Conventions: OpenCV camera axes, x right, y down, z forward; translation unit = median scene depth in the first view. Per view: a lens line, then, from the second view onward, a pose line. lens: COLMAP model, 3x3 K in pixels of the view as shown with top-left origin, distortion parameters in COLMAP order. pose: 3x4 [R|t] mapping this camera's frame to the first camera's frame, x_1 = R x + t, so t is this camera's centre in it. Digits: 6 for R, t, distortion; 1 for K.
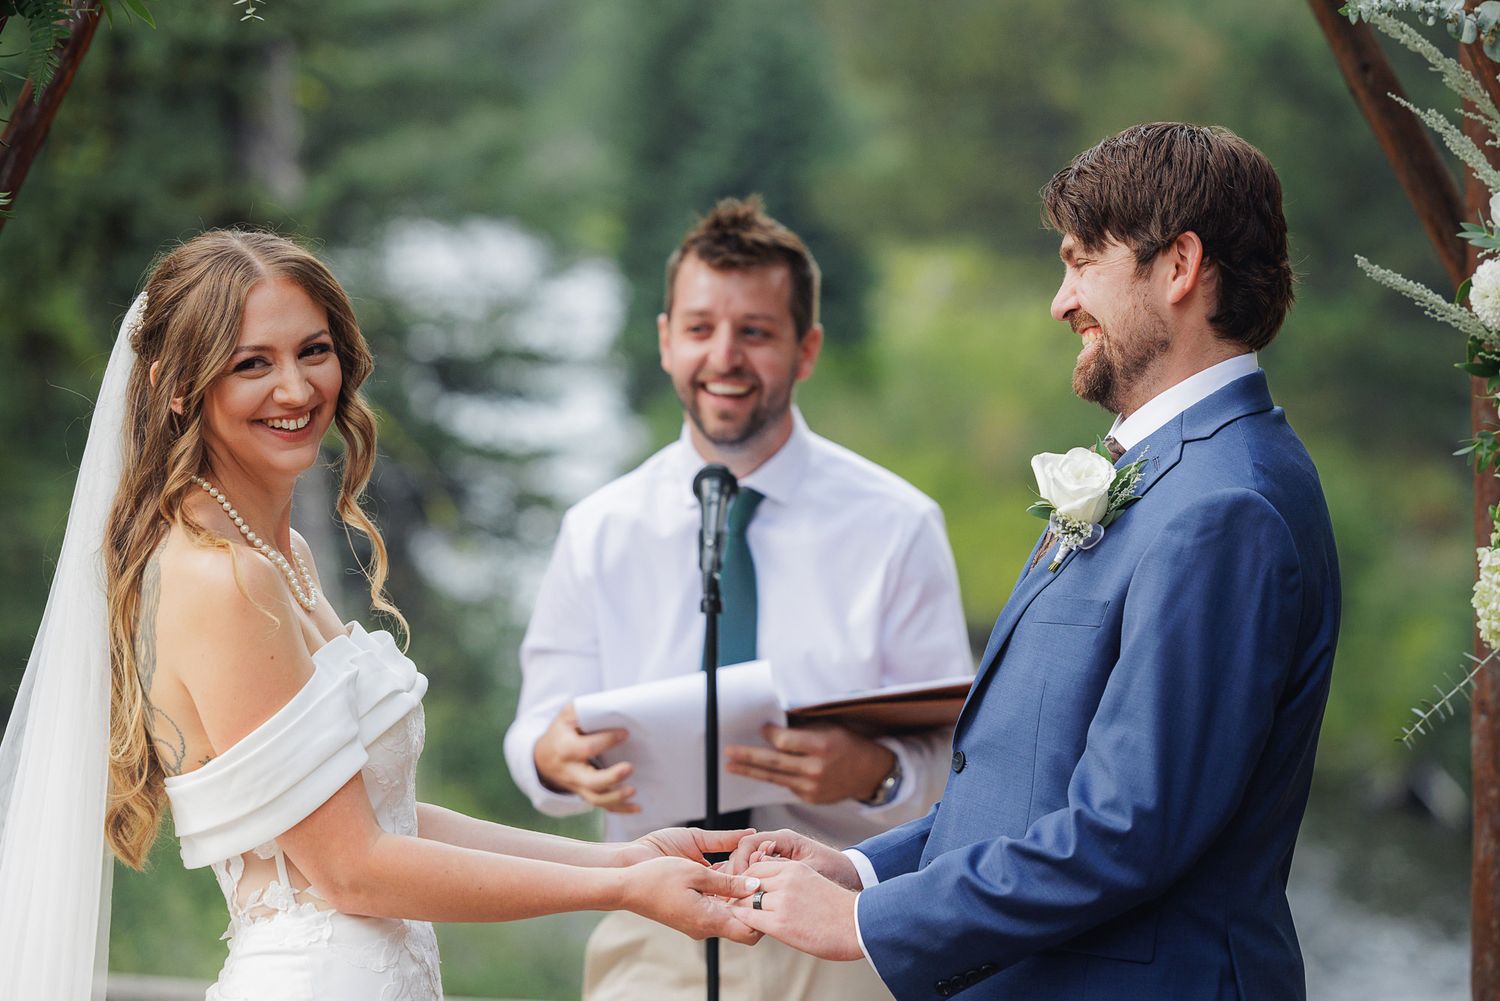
lens RADIAL K [[11200.8, 0, 750.0], [0, 11200.8, 500.5], [0, 0, 1]] dist [-2.619947, -5.692396]
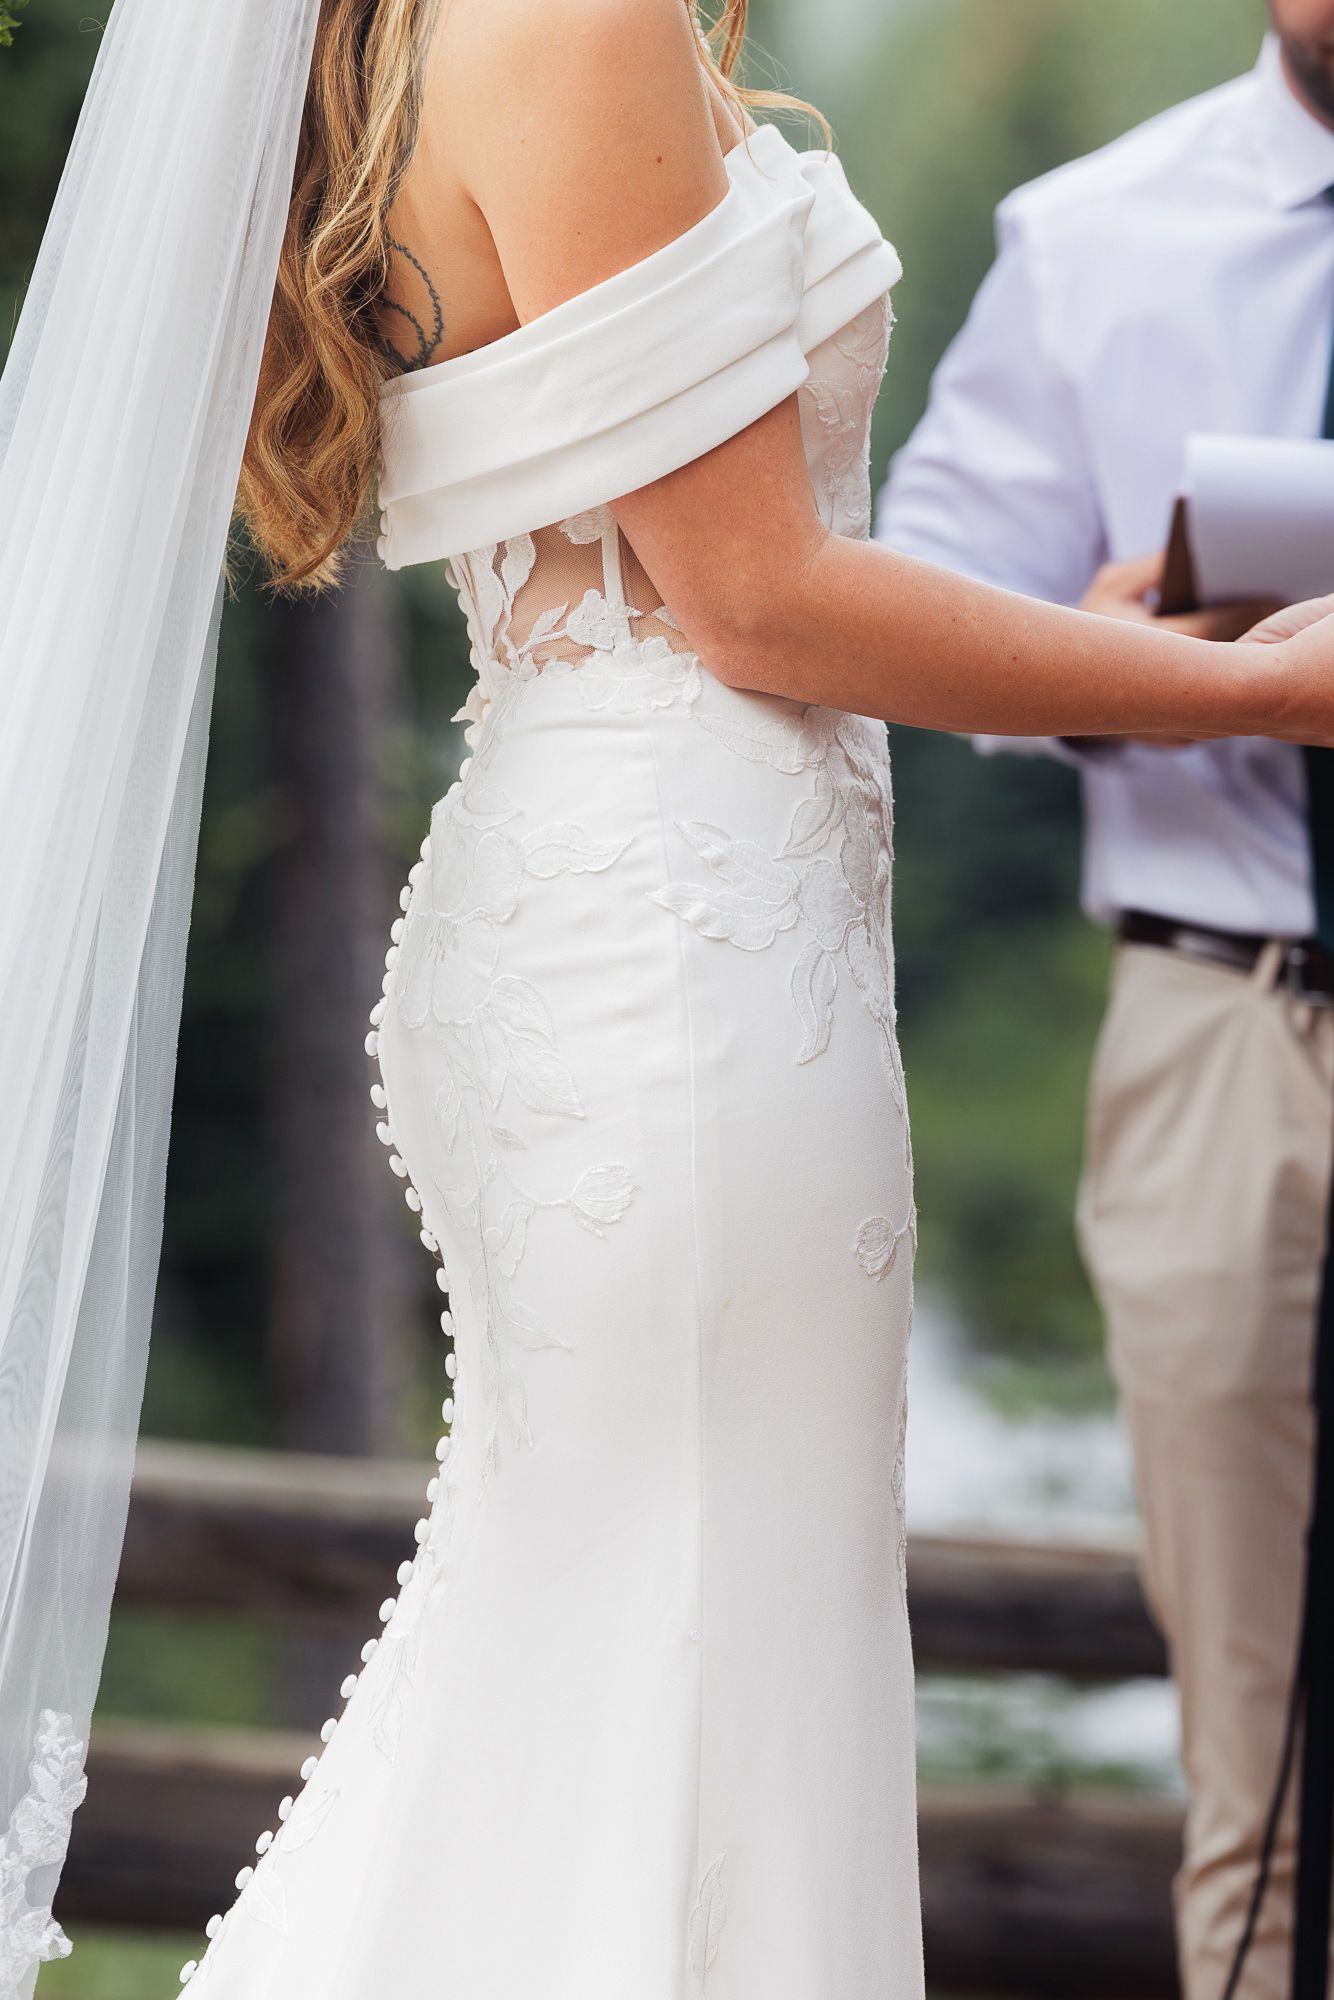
lens RADIAL K [[7423.6, 0, 667.0], [0, 7423.6, 1000.0], [0, 0, 1]] dist [-0.057945, -0.593504]
pose [[0.991265, 0.129469, -0.025131, -0.028487], [-0.126380, 0.986962, 0.099672, 0.018486], [0.037708, -0.095625, 0.994703, 0.658550]]
